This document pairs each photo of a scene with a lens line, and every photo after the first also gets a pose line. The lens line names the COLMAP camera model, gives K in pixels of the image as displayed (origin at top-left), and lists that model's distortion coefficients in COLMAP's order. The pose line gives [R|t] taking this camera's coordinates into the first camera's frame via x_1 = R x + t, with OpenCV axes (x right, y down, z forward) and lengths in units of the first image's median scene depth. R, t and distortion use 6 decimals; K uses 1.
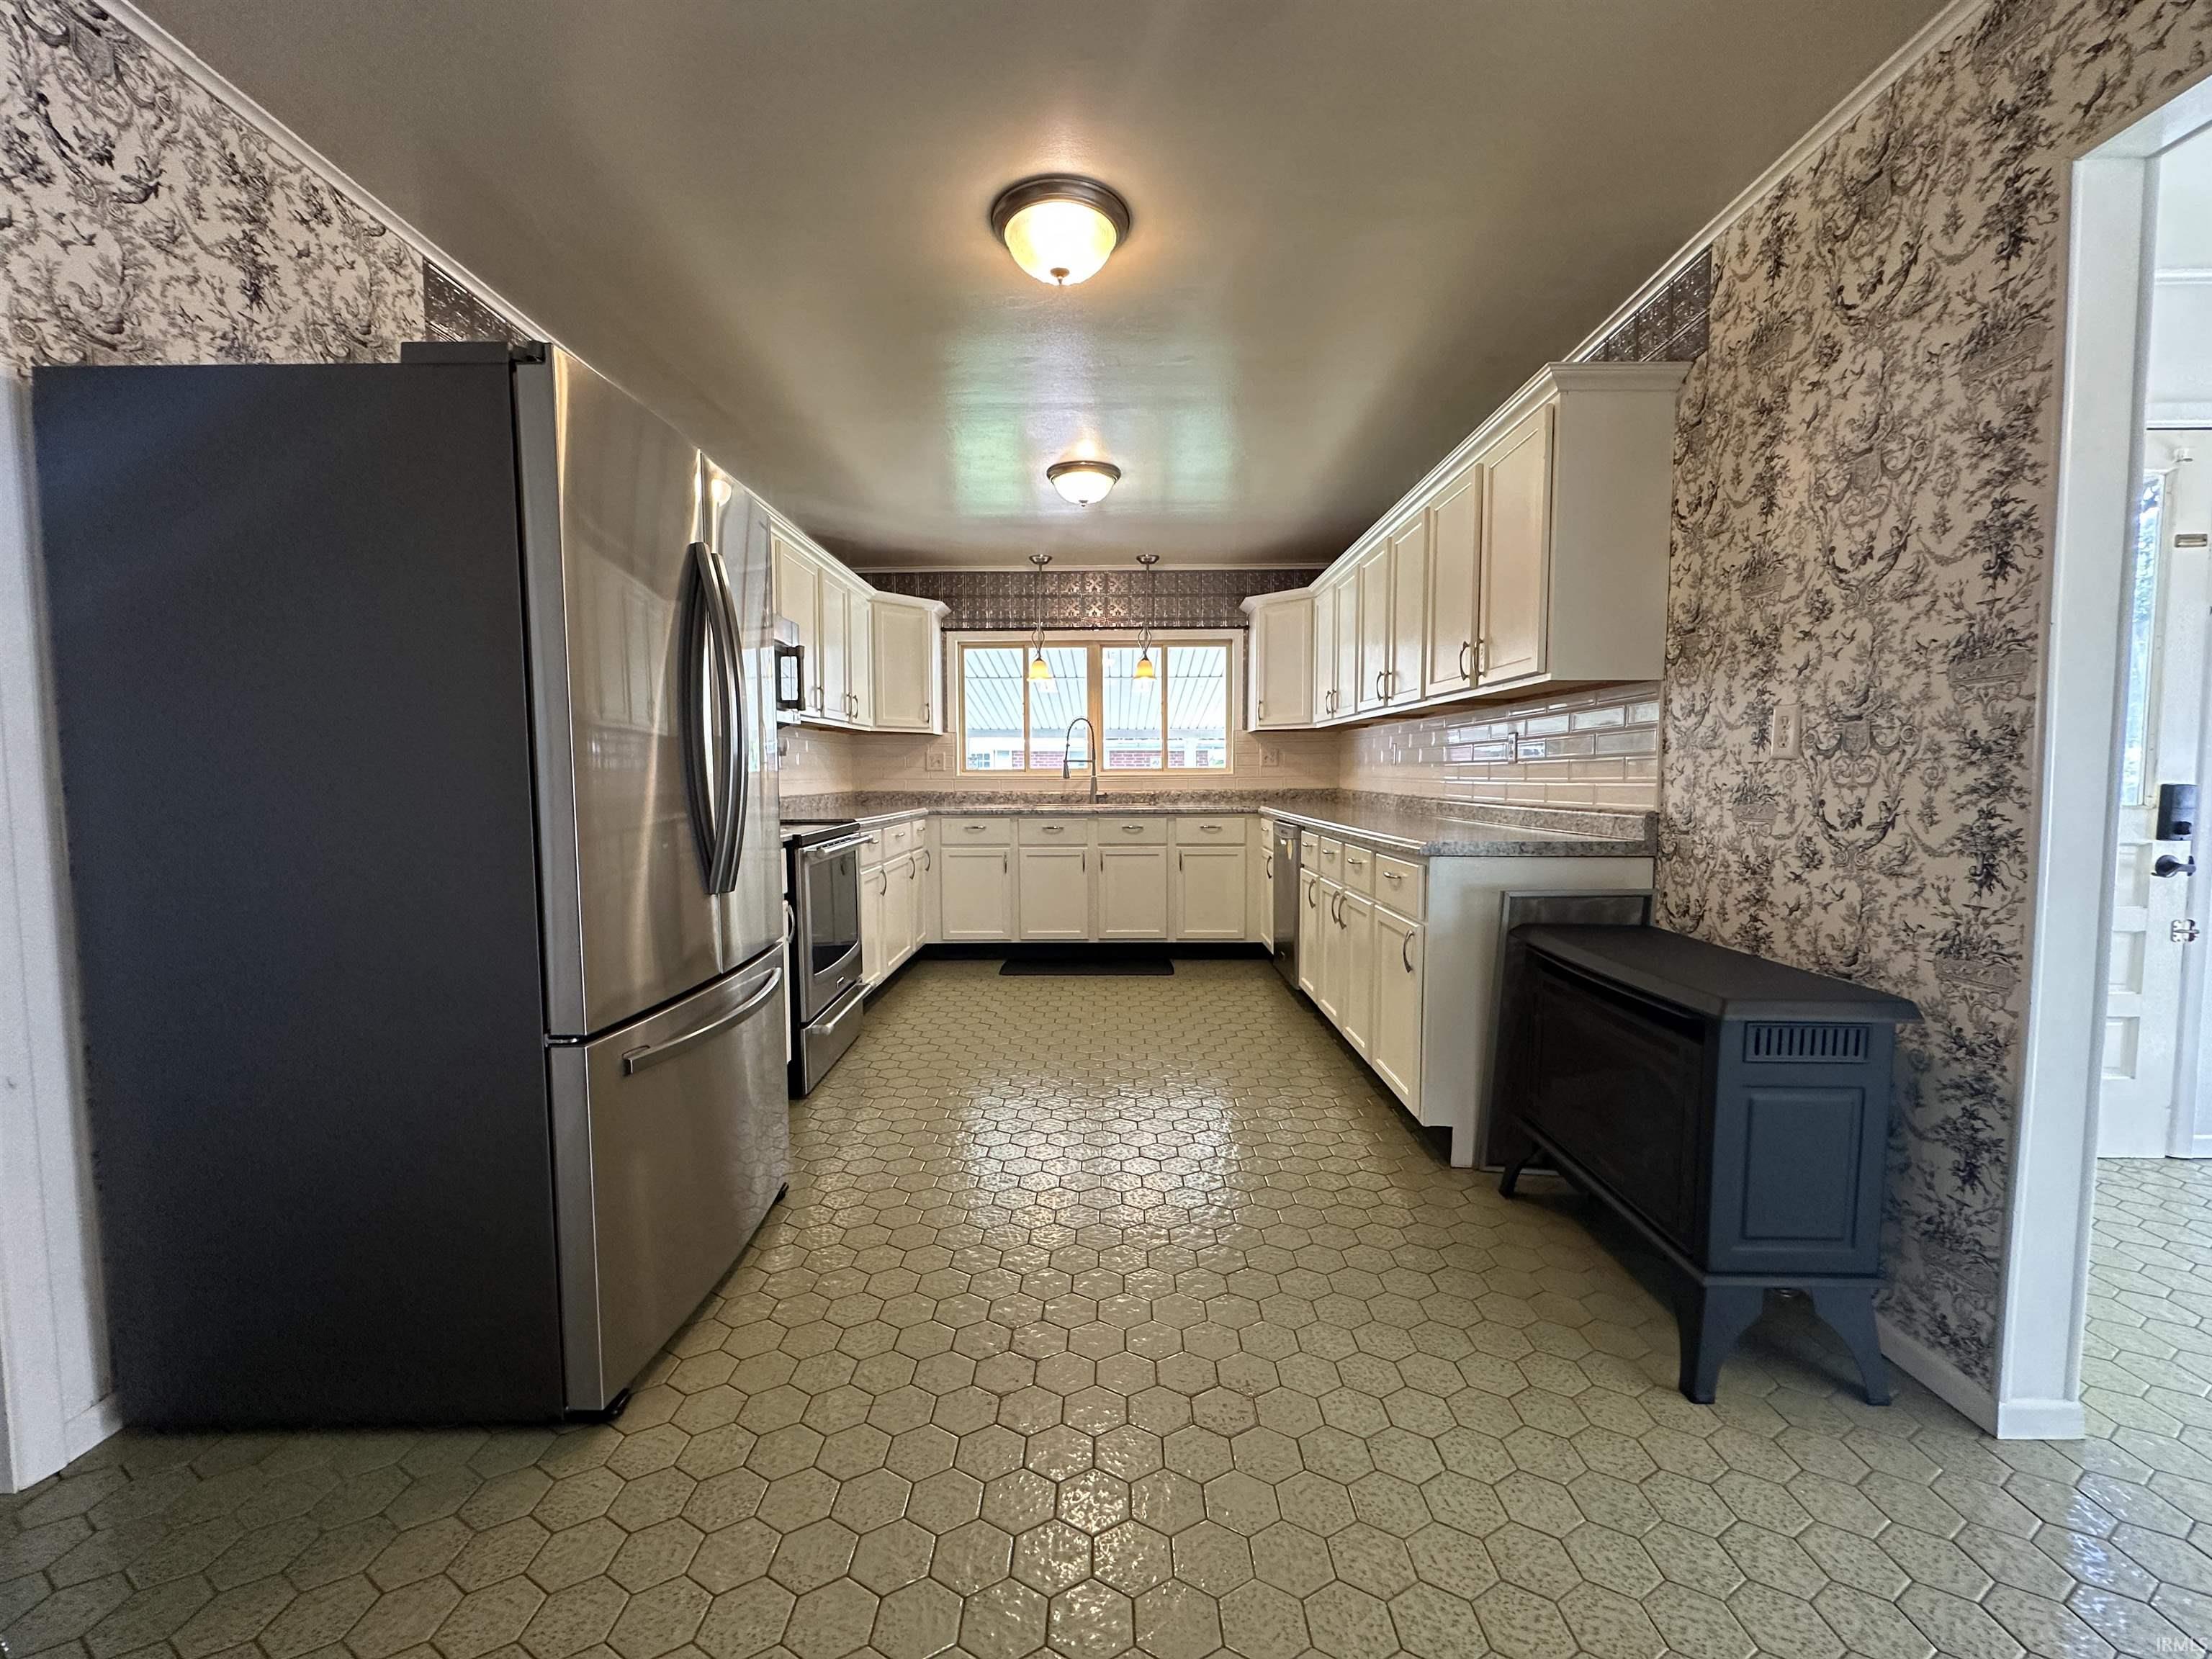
lens RADIAL K [[881.3, 0, 1103.0], [0, 881.3, 831.6], [0, 0, 1]] dist [-0.000566, -0.000105]
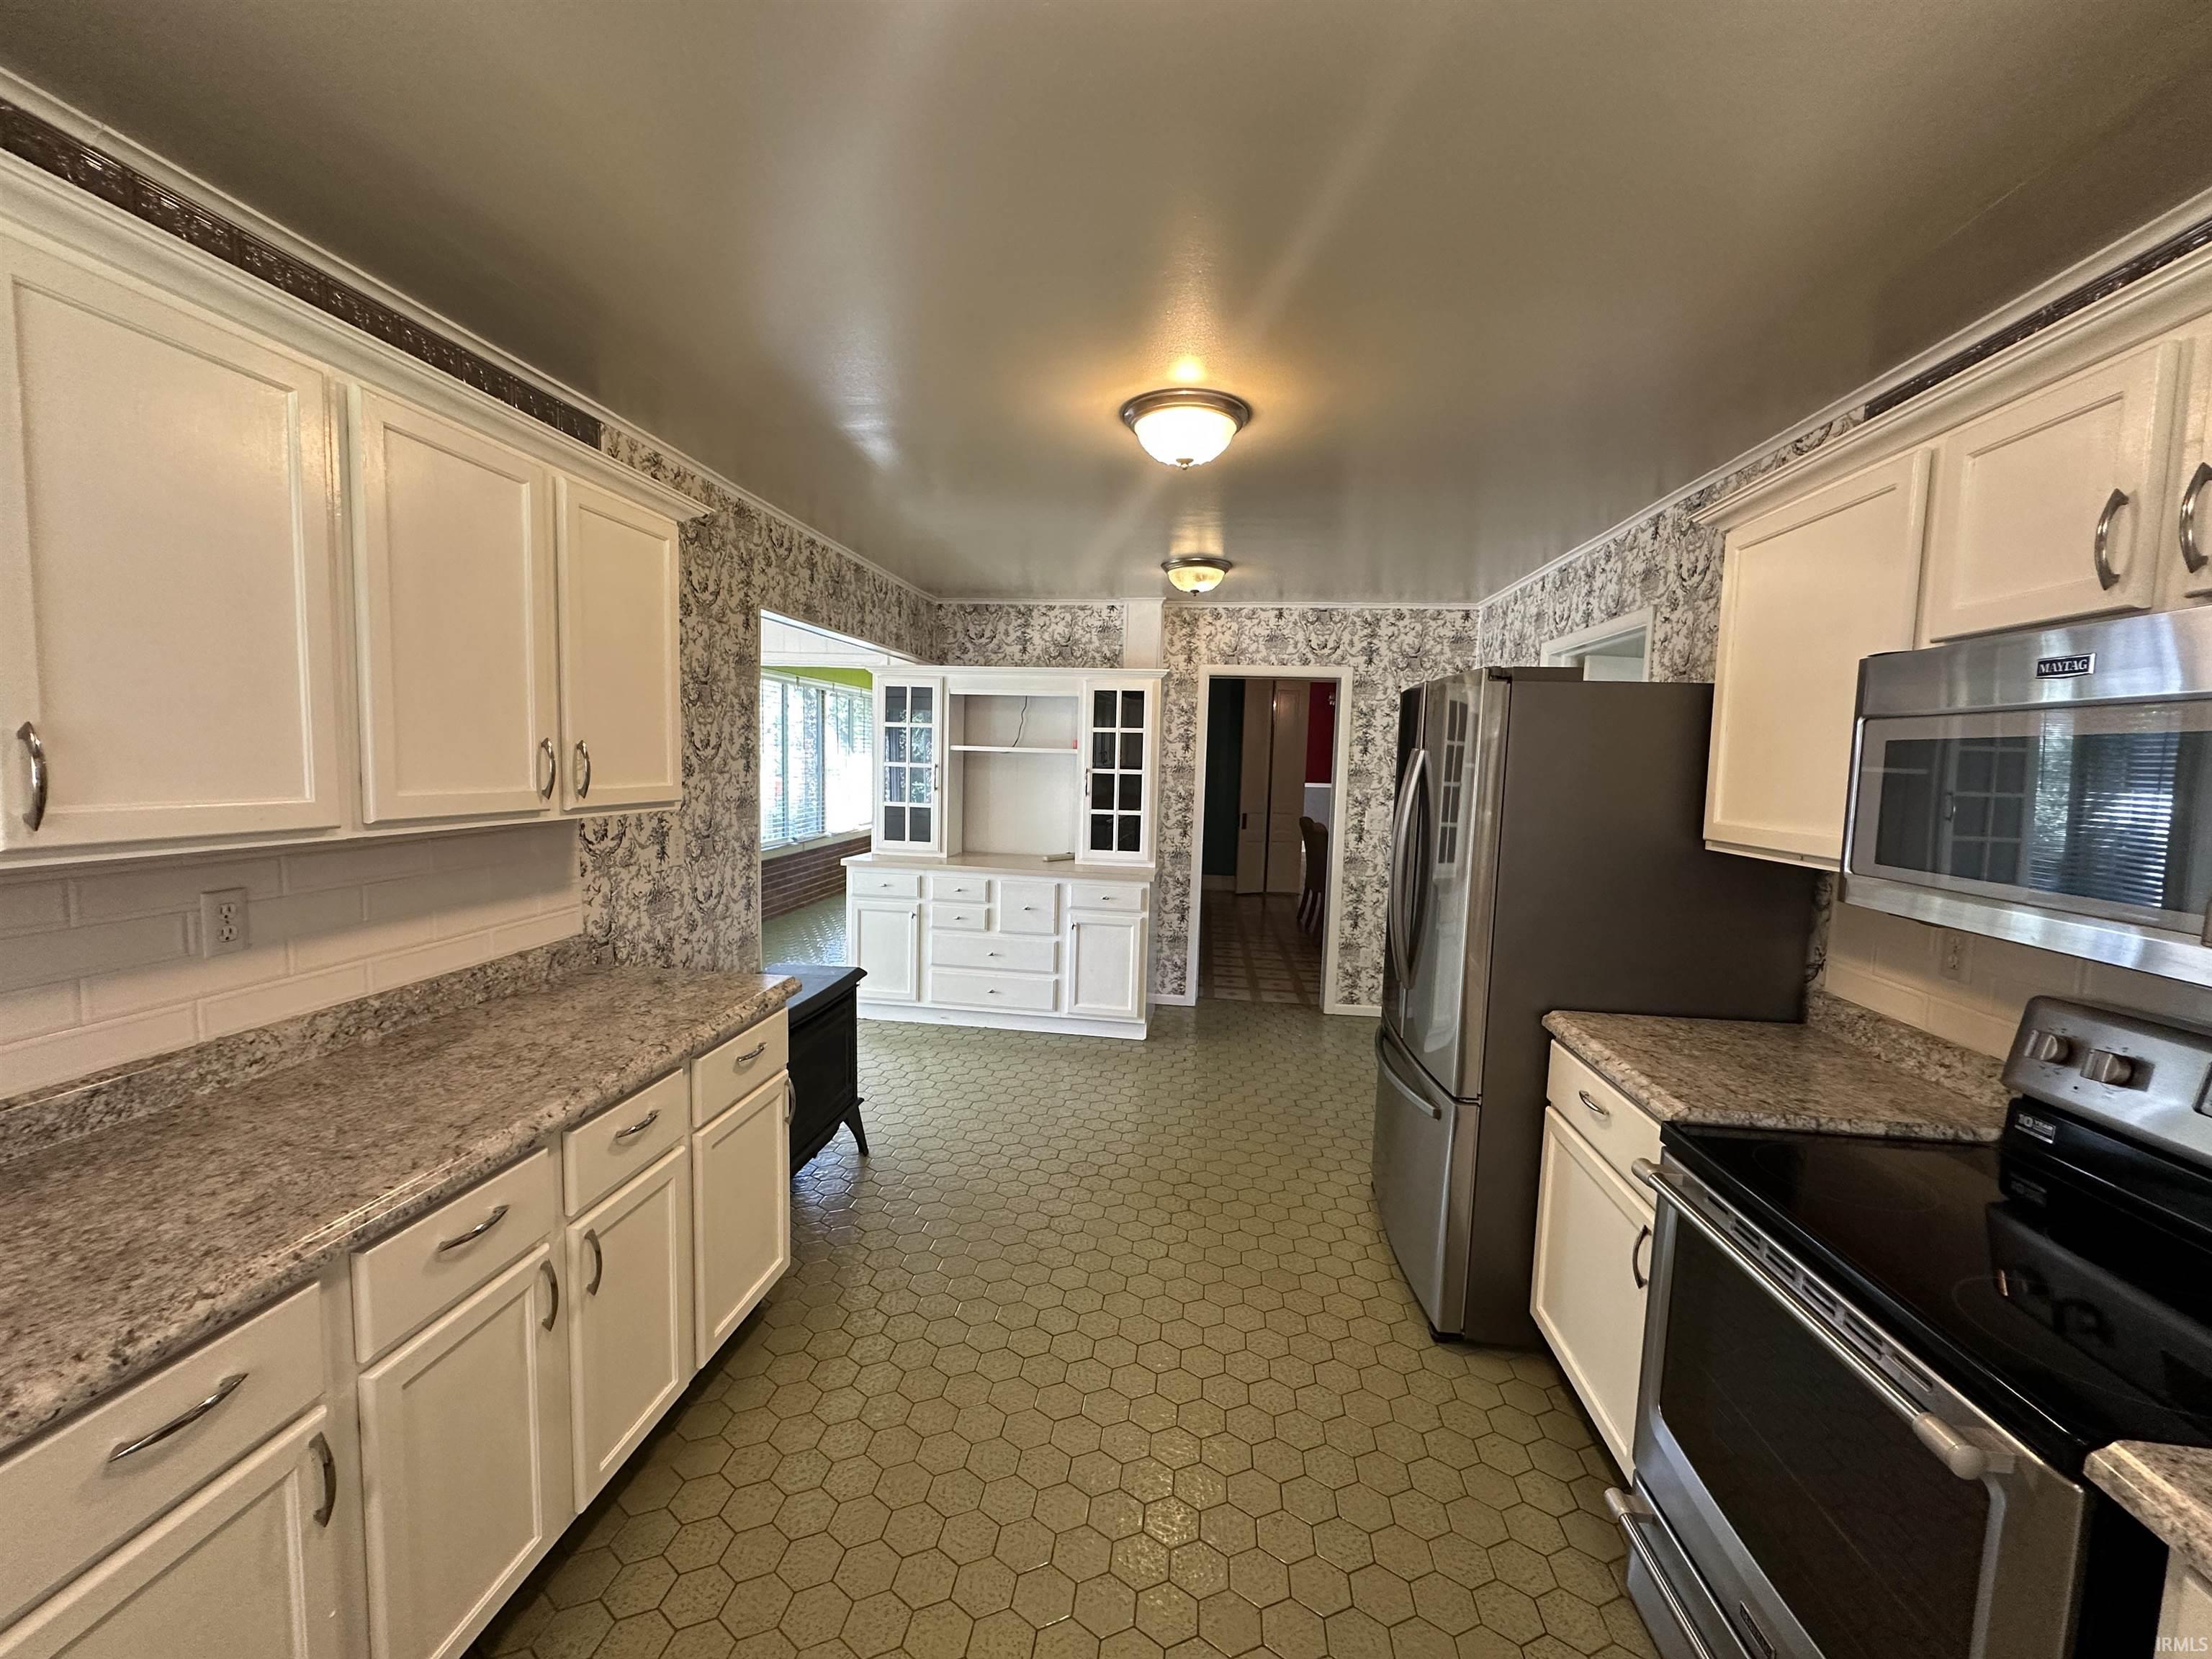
lens RADIAL K [[881.3, 0, 1104.2], [0, 881.3, 829.6], [0, 0, 1]] dist [-0.000566, -0.000105]
pose [[-0.993061, -0.033426, 0.112753, -0.101037], [-0.016286, 0.988607, 0.149639, -0.390840], [-0.116470, 0.146764, -0.982291, 2.459715]]
